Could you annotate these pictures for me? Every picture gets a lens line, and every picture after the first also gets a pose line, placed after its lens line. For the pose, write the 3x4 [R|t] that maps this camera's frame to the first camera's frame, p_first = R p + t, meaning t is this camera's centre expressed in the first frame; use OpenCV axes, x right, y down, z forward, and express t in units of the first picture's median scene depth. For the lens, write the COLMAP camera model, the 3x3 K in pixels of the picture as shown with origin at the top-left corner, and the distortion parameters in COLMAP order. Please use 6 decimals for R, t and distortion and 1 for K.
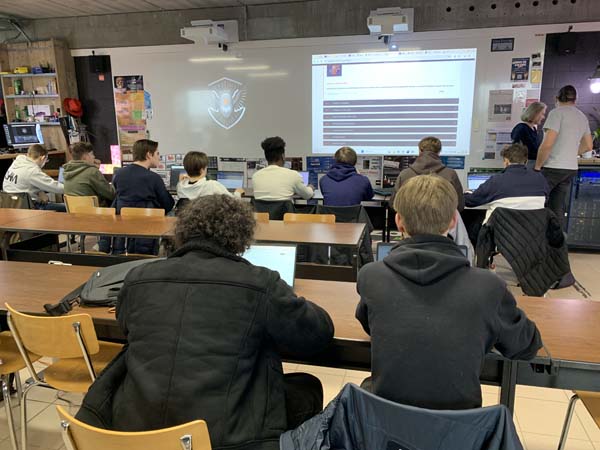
lens RADIAL K [[460.7, 0, 300.0], [0, 460.7, 225.0], [0, 0, 1]] dist [0.000991, -0.003513]
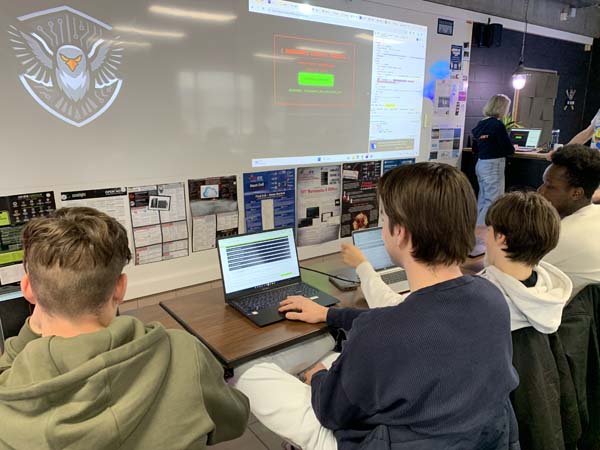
lens RADIAL K [[460.7, 0, 300.0], [0, 460.7, 225.0], [0, 0, 1]] dist [0.000991, -0.003513]
pose [[0.634730, -0.168961, 0.754036, -0.404696], [0.156618, 0.983679, 0.088581, -0.131603], [-0.756696, 0.061870, 0.650833, 0.603966]]
